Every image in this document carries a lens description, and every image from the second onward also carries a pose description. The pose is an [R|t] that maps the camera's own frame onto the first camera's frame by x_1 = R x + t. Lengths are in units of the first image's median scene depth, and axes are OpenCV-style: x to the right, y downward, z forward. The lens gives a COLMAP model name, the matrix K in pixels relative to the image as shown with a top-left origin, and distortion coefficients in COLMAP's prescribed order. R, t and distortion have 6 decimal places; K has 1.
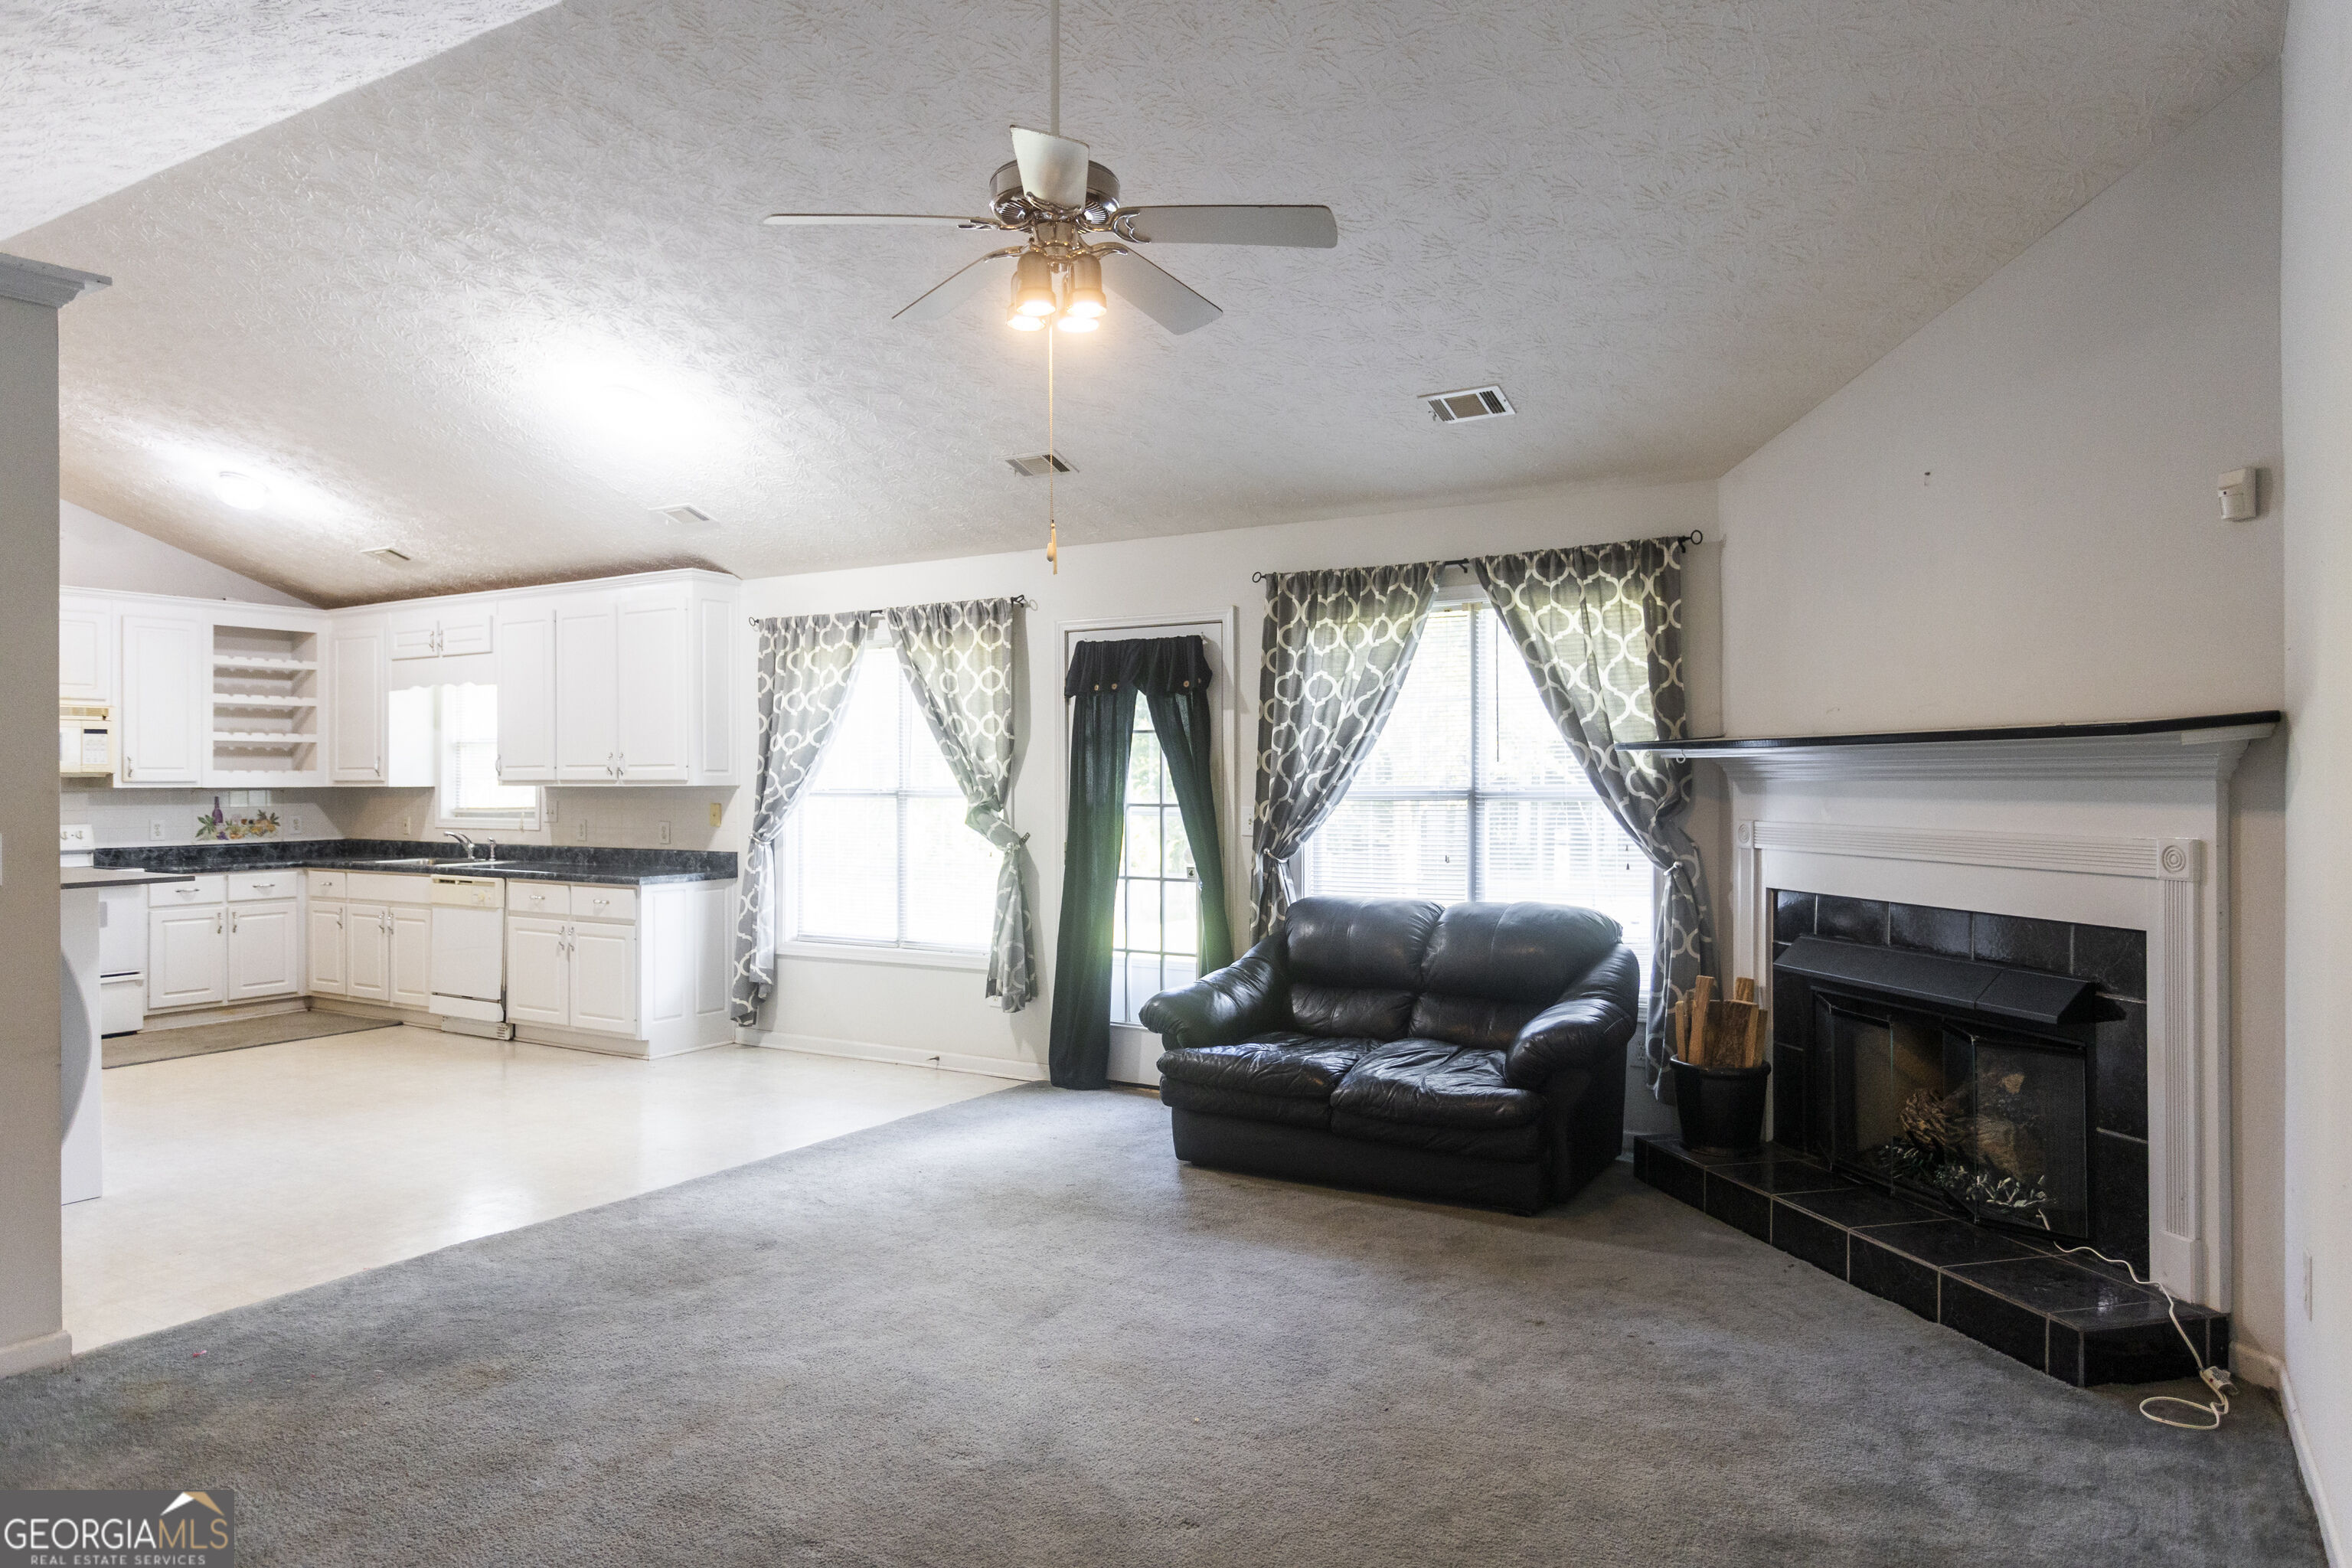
lens RADIAL K [[1500.2, 0, 1177.3], [0, 1500.2, 775.9], [0, 0, 1]] dist [-0.006228, 0.000313]
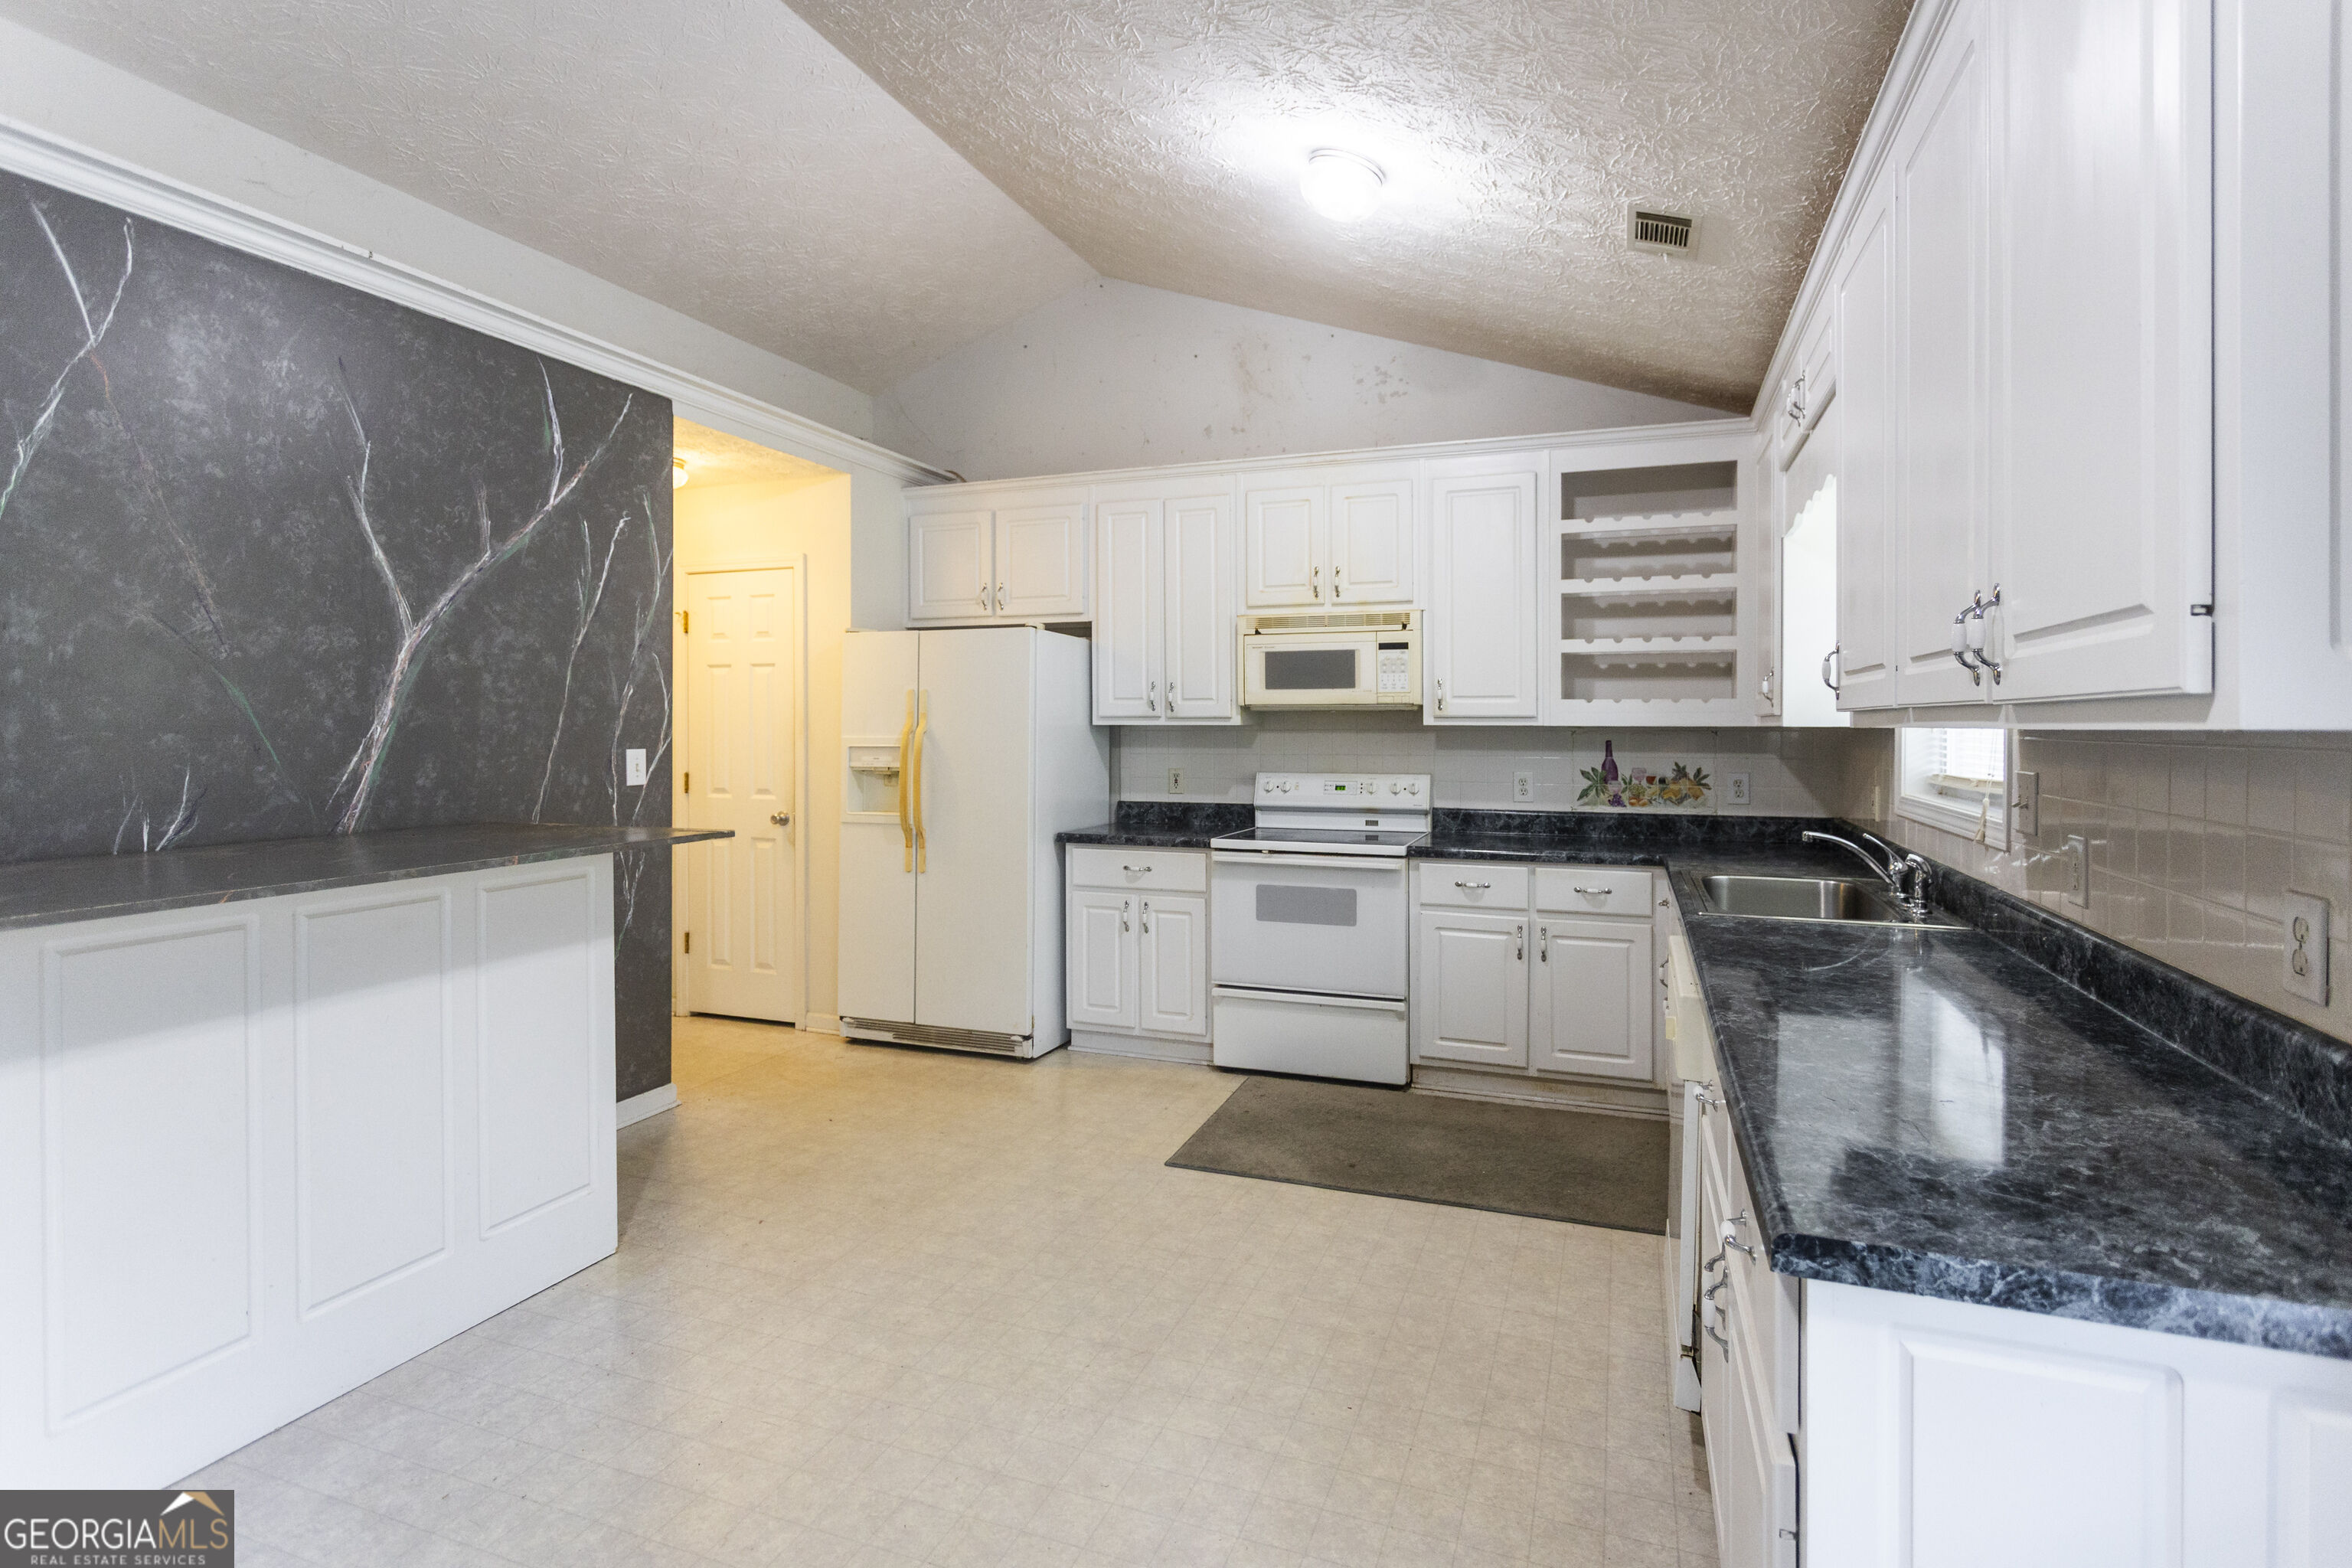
lens RADIAL K [[1136.1, 0, 1208.5], [0, 1136.1, 710.7], [0, 0, 1]] dist [0.000418, 0.001610]
pose [[0.200885, -0.005946, -0.979597, -0.283885], [-0.001973, 0.999977, -0.006474, 0.006641], [0.979613, 0.003234, 0.200868, 1.101313]]
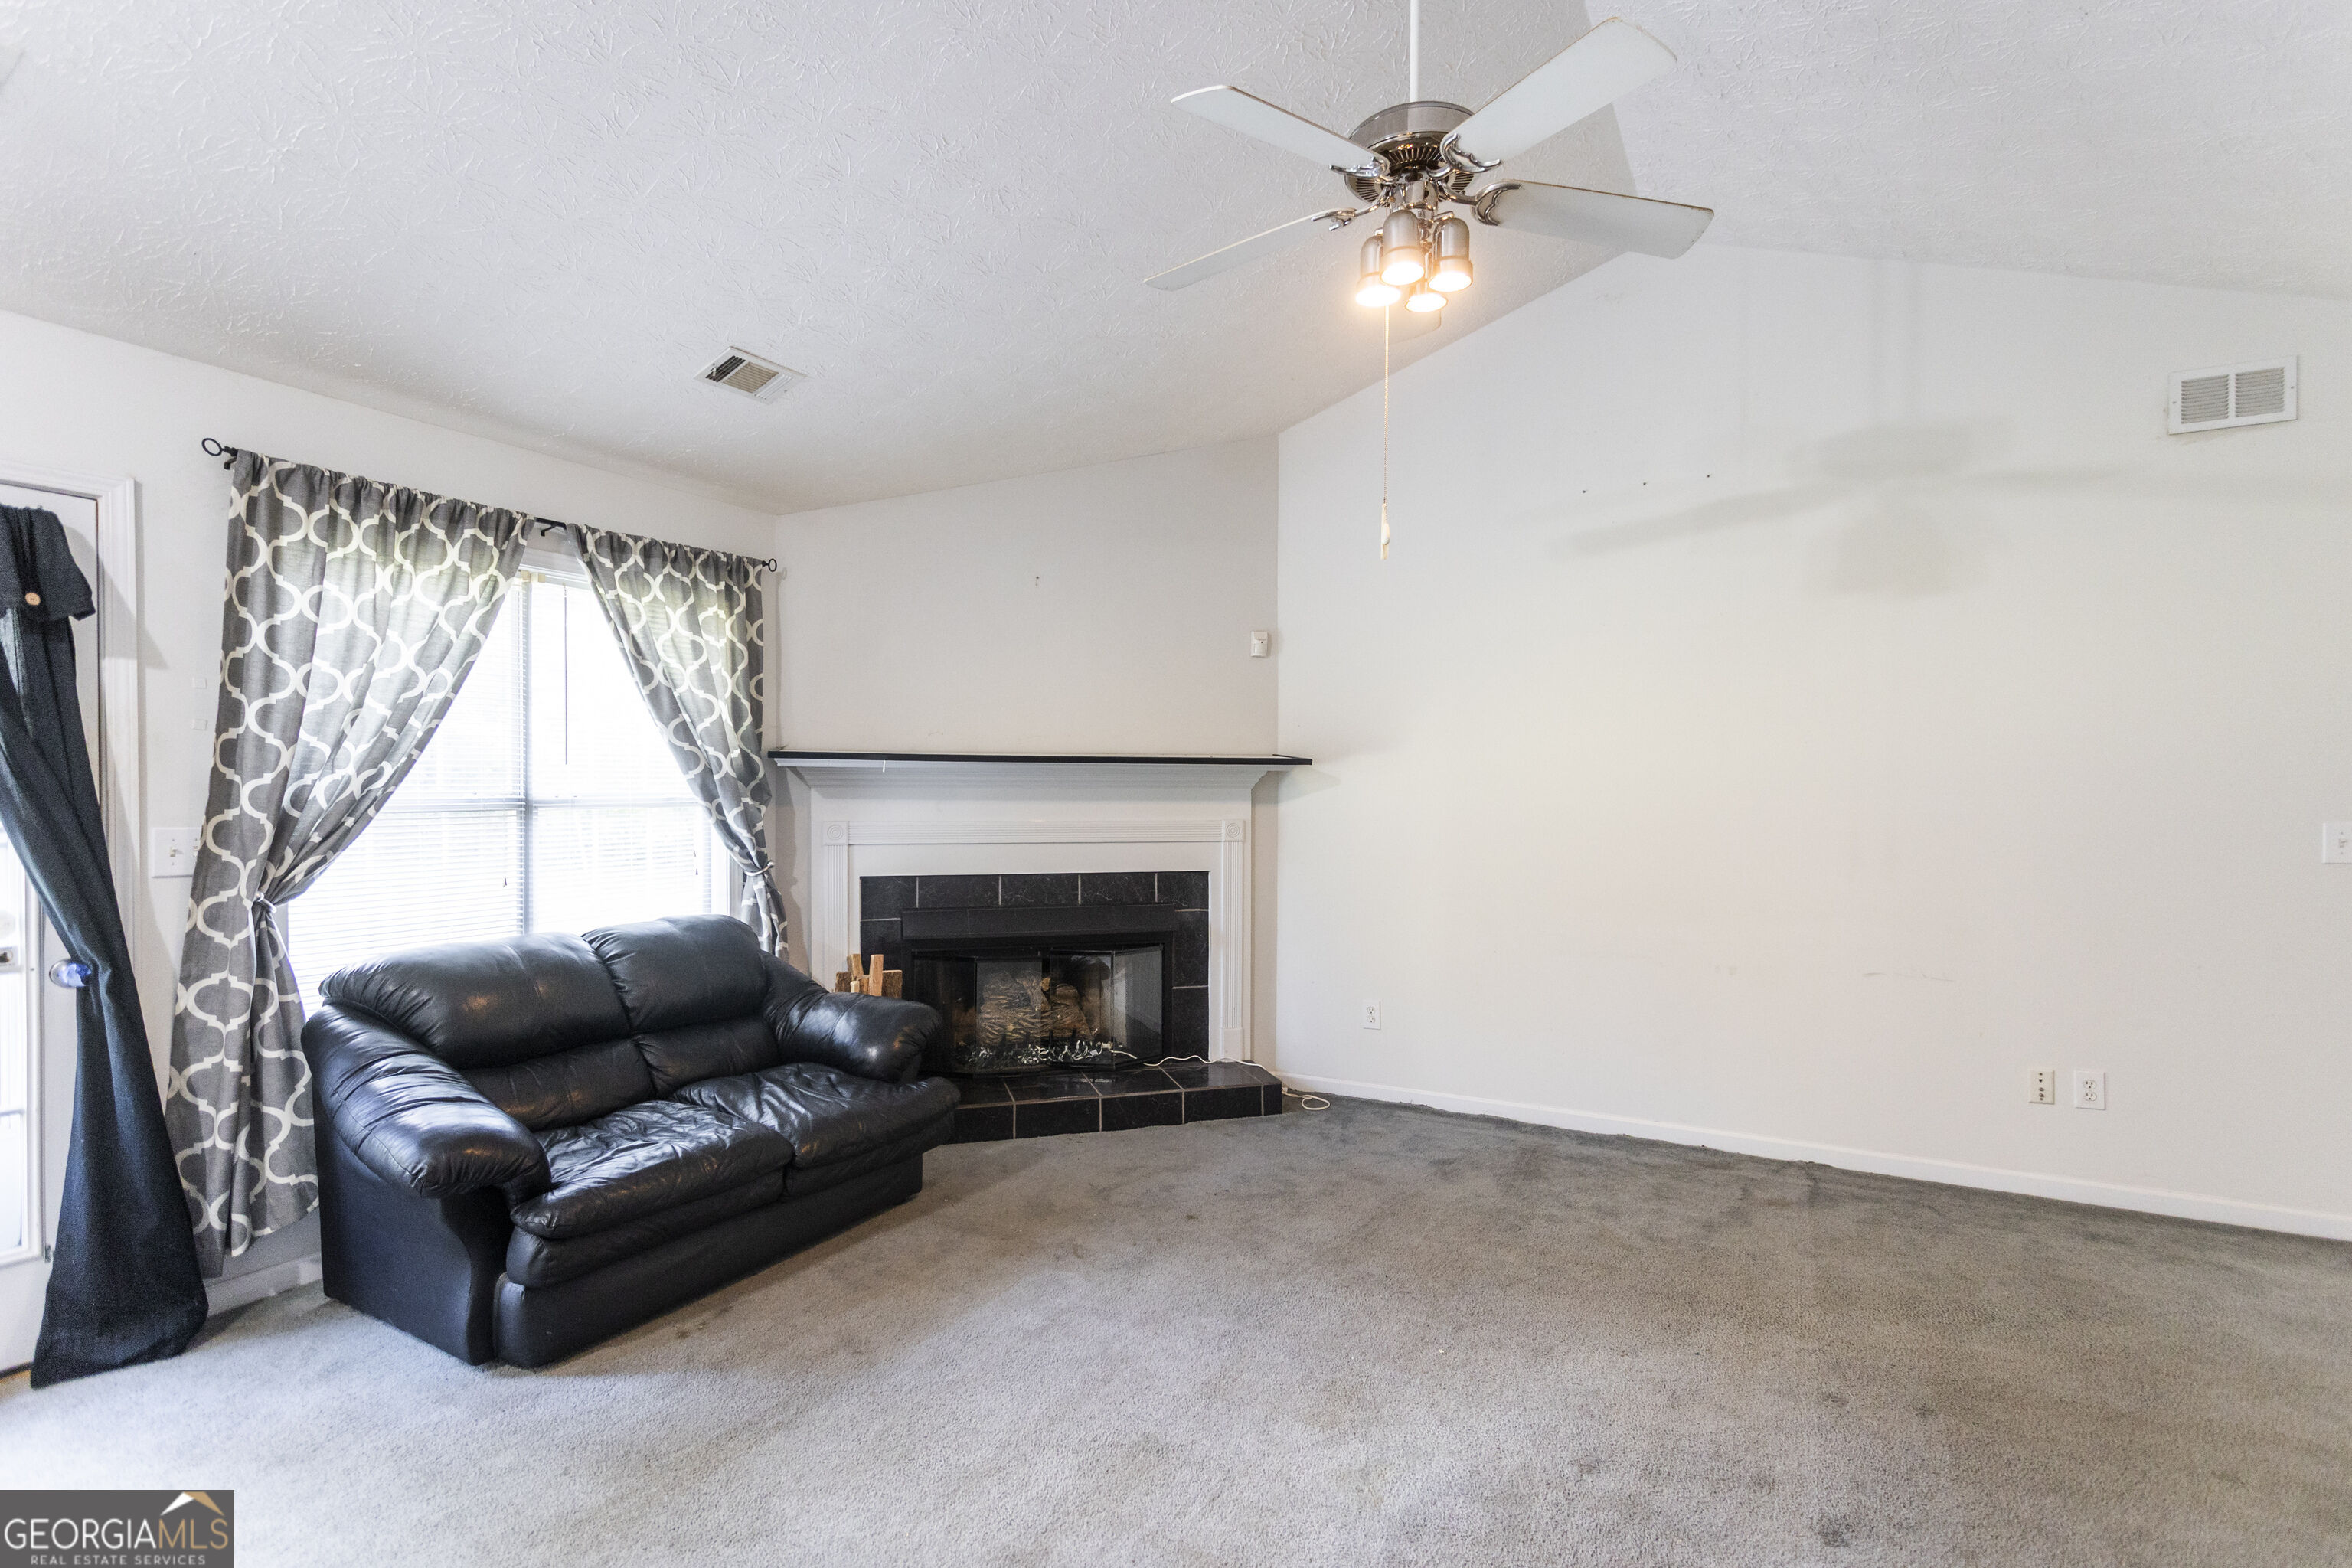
lens RADIAL K [[1136.1, 0, 1161.2], [0, 1136.1, 808.1], [0, 0, 1]] dist [0.000418, 0.001610]
pose [[-0.042042, -0.011562, 0.999049, -0.433653], [-0.003034, 0.999930, 0.011444, 0.006670], [-0.999111, -0.002550, -0.042074, 0.655599]]
